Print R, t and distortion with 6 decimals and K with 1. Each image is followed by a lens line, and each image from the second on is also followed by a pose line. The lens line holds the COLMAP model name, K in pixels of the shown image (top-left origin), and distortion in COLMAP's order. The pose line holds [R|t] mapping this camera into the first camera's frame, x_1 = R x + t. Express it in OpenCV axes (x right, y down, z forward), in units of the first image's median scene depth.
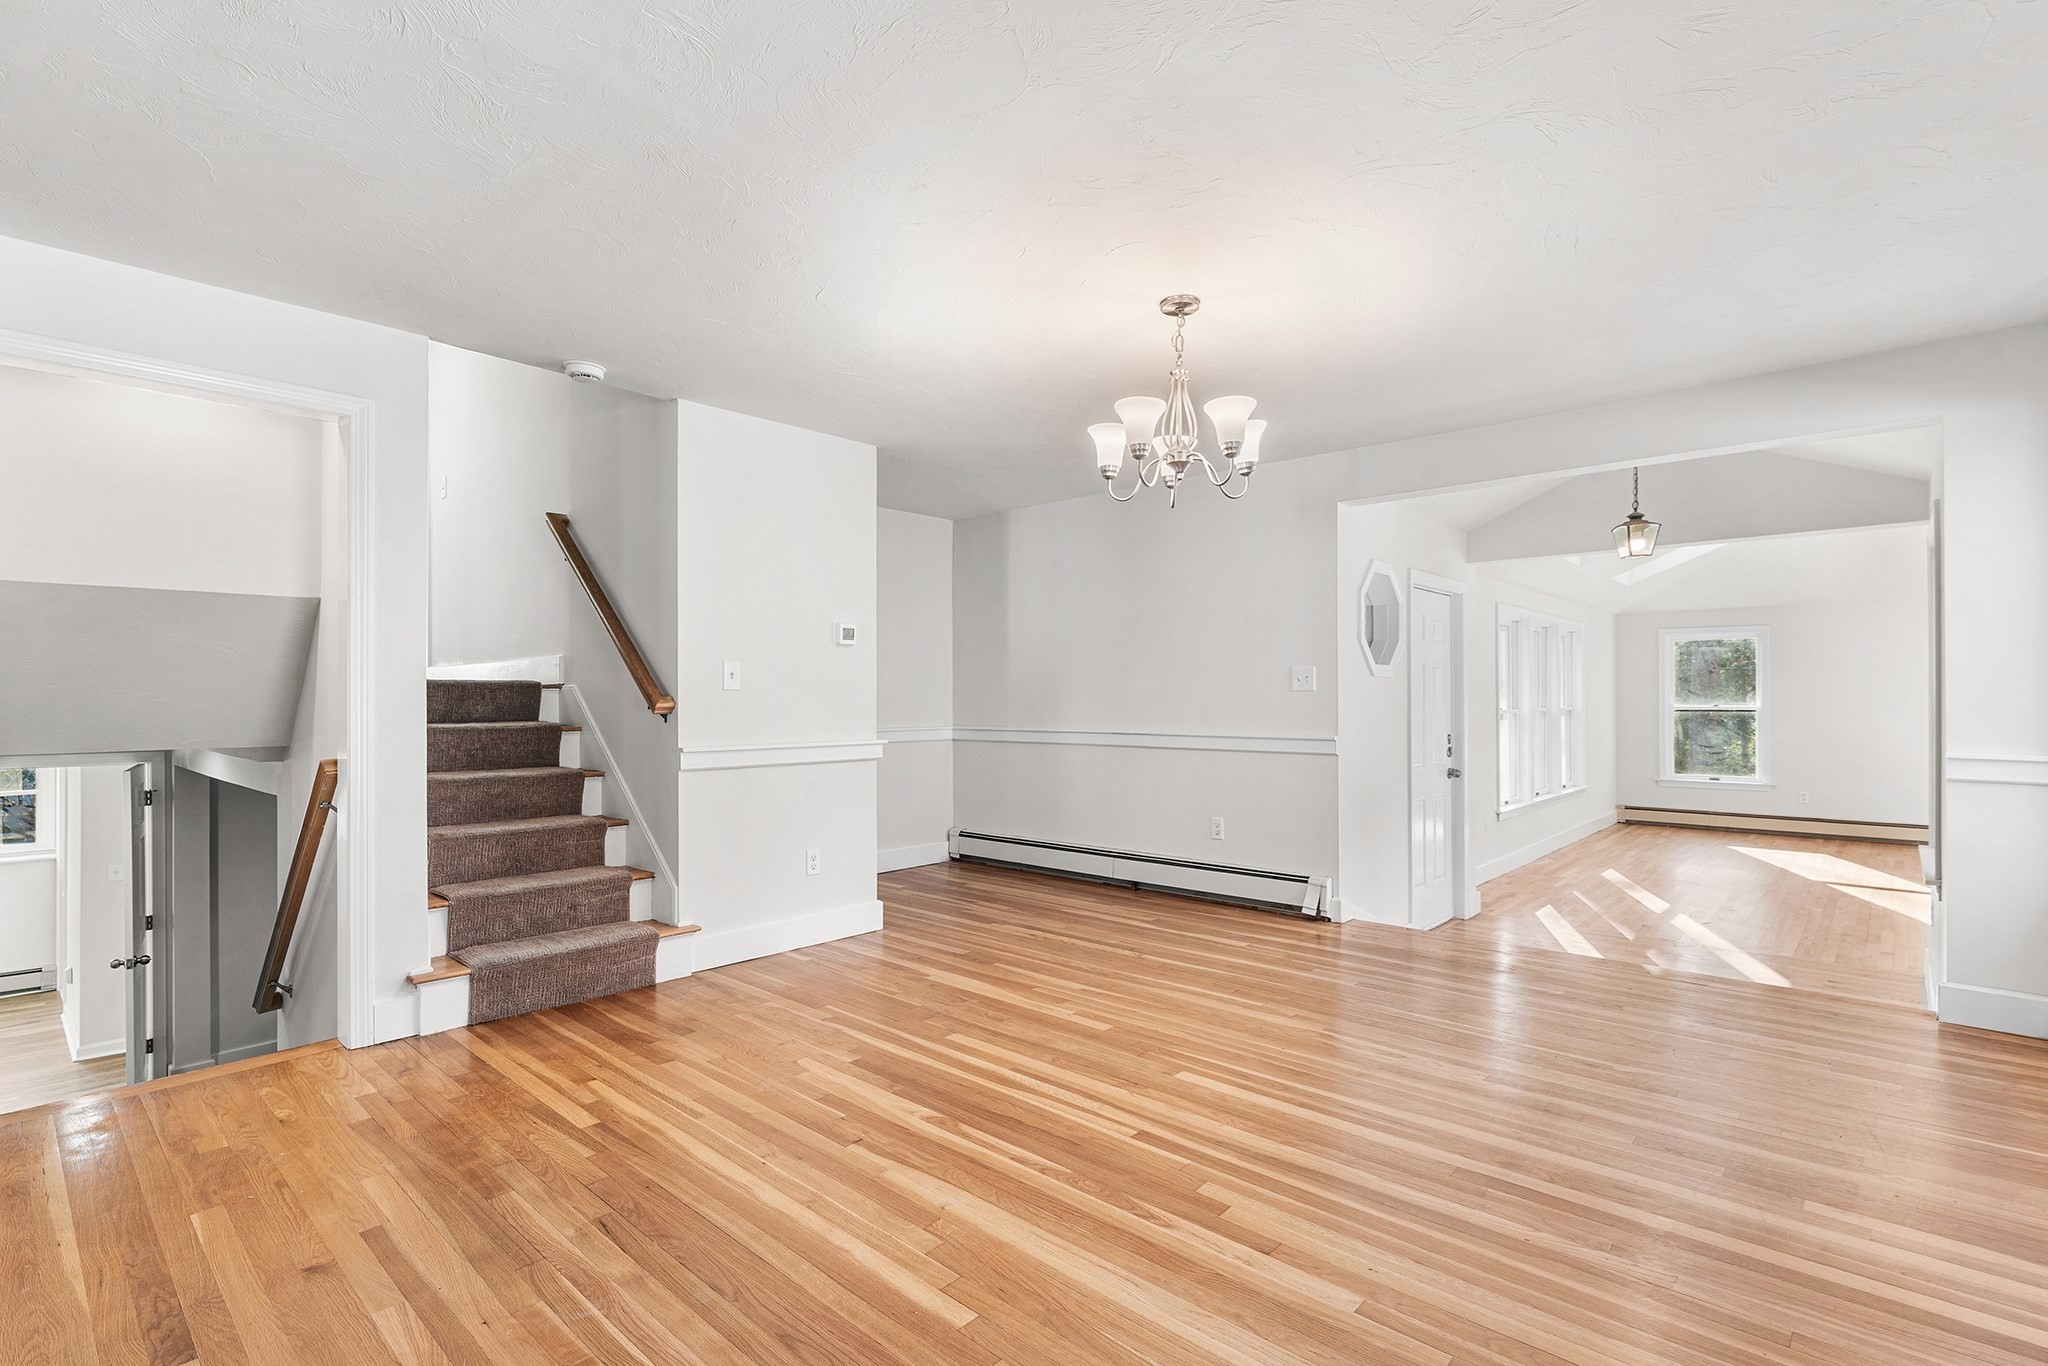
lens RADIAL K [[965.4, 0, 1017.9], [0, 965.4, 701.8], [0, 0, 1]] dist [0.003440, 0.000326]
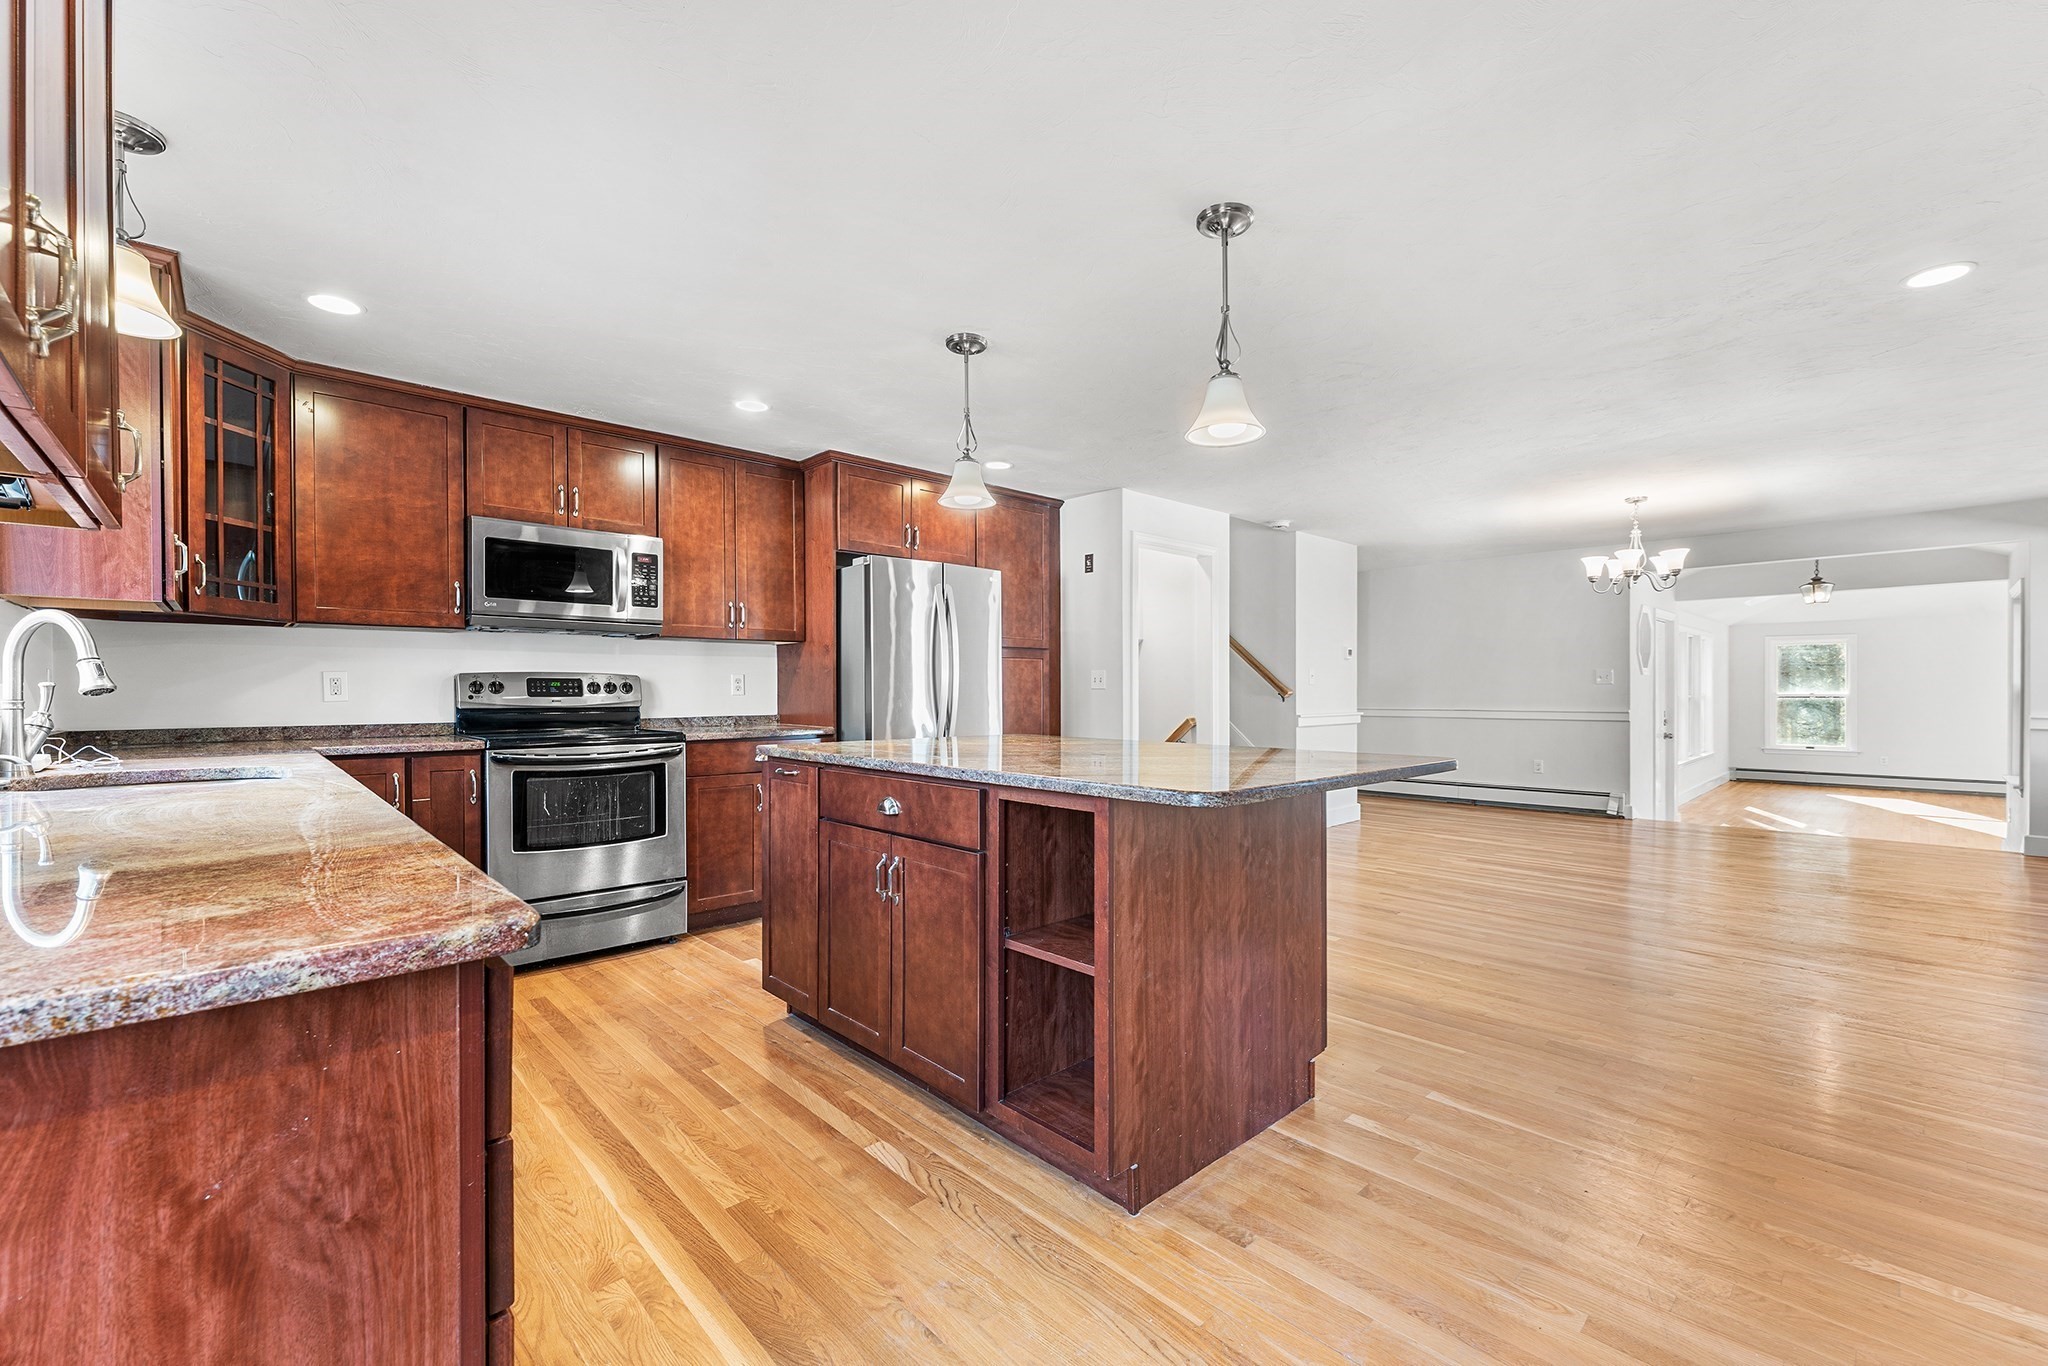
lens RADIAL K [[852.1, 0, 1020.6], [0, 852.1, 692.9], [0, 0, 1]] dist [0.001917, -0.000519]
pose [[0.997197, -0.002746, -0.074764, -0.768371], [0.002781, 0.999996, 0.000370, 0.002610], [0.074763, -0.000577, 0.997201, -0.709568]]
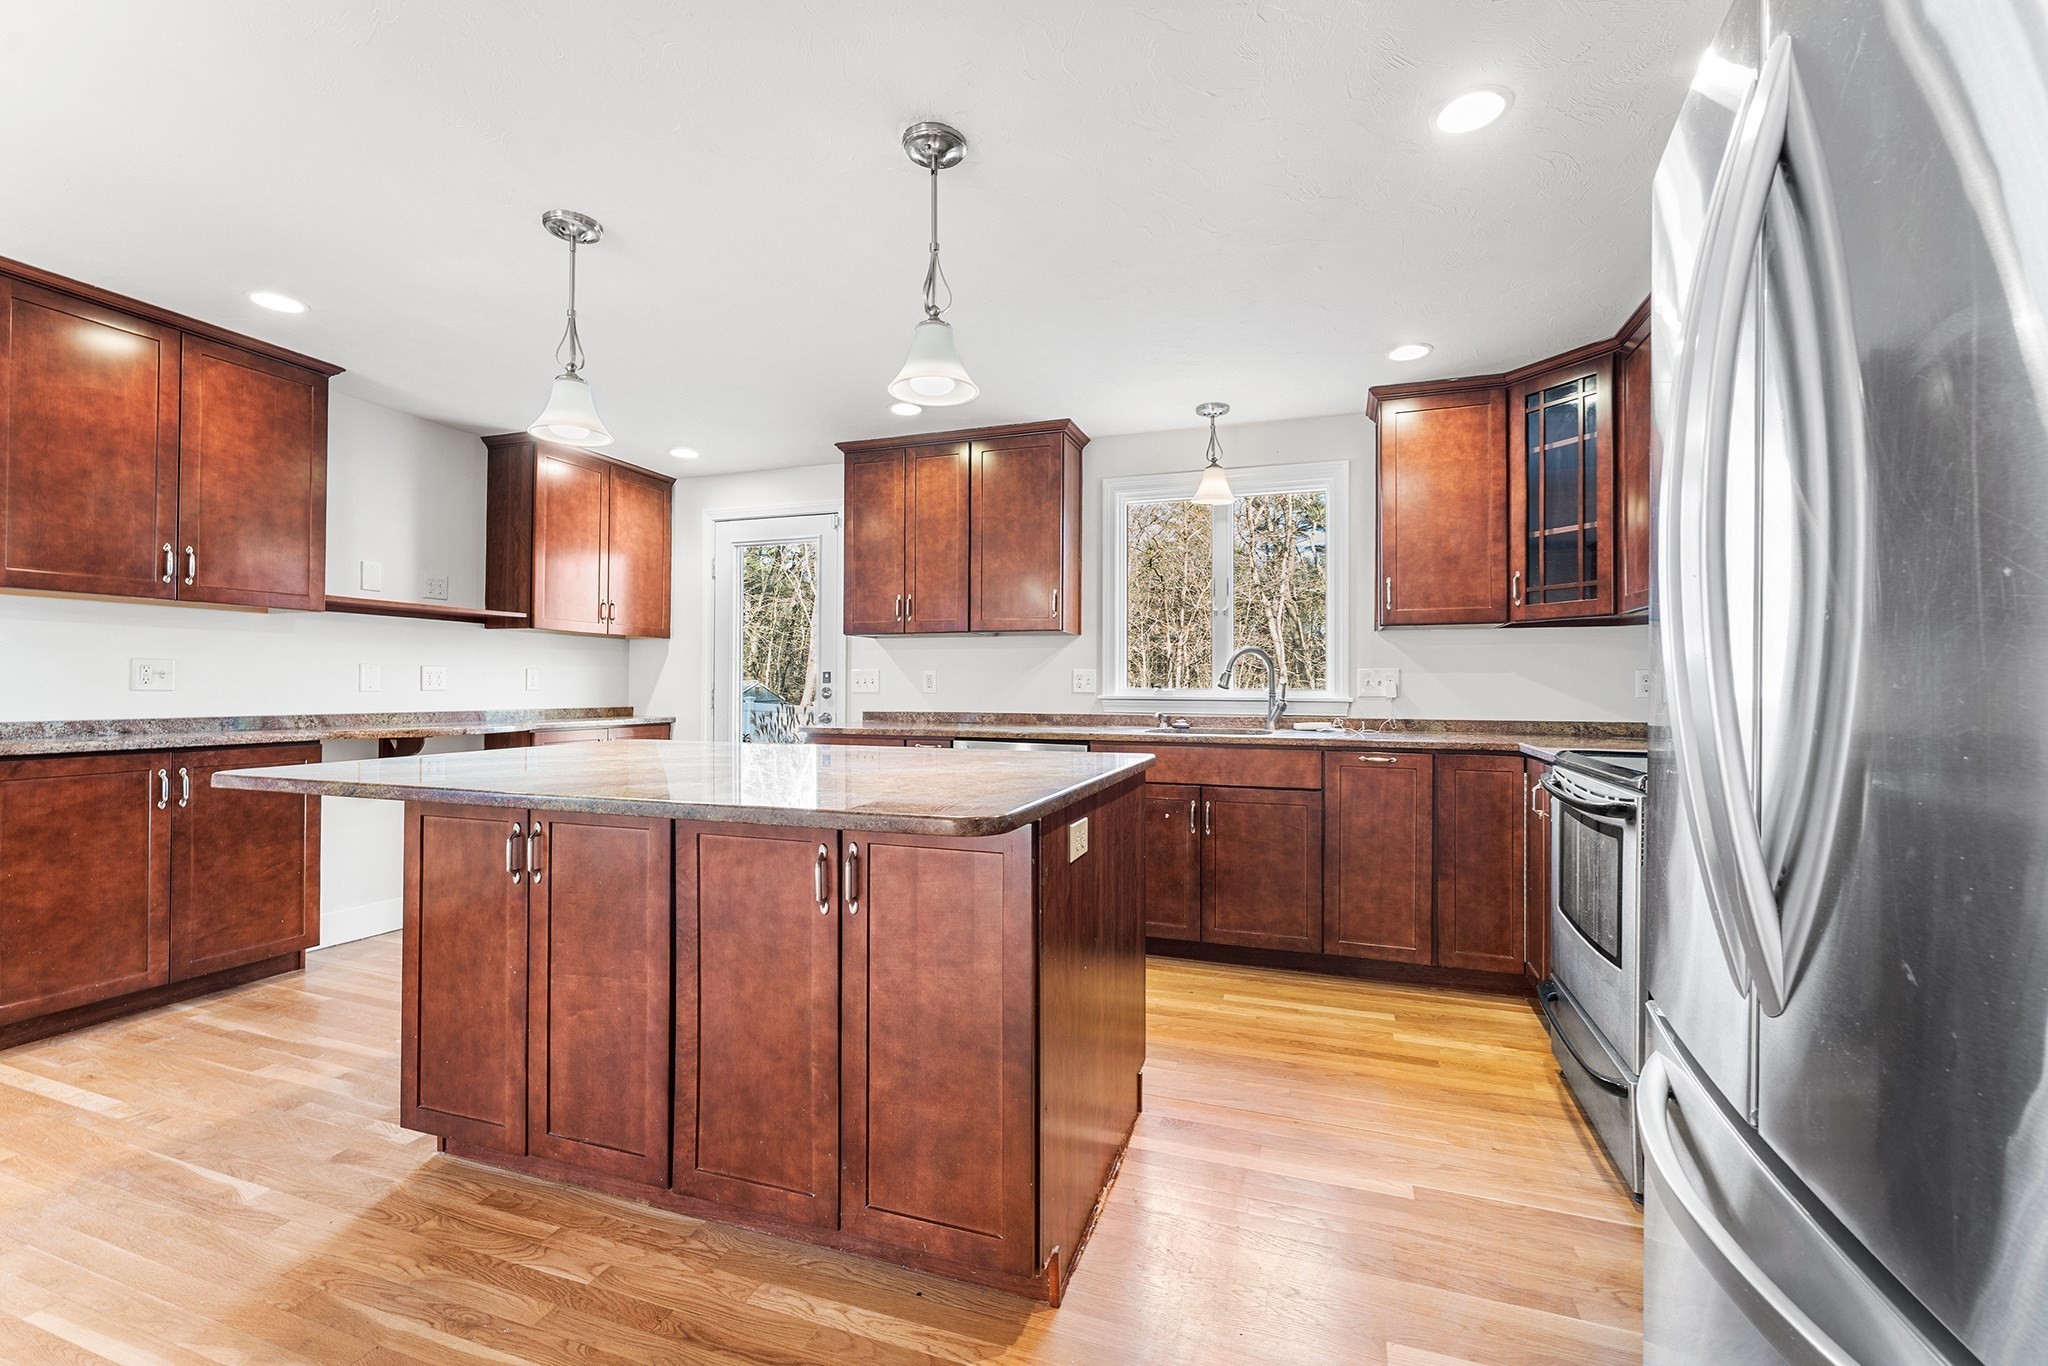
lens RADIAL K [[852.1, 0, 1038.5], [0, 852.1, 680.3], [0, 0, 1]] dist [0.001917, -0.000519]
pose [[-0.917183, -0.009645, -0.398349, -0.733629], [-0.007035, 0.999943, -0.008014, -0.000226], [0.398403, -0.004548, -0.917199, 0.550725]]
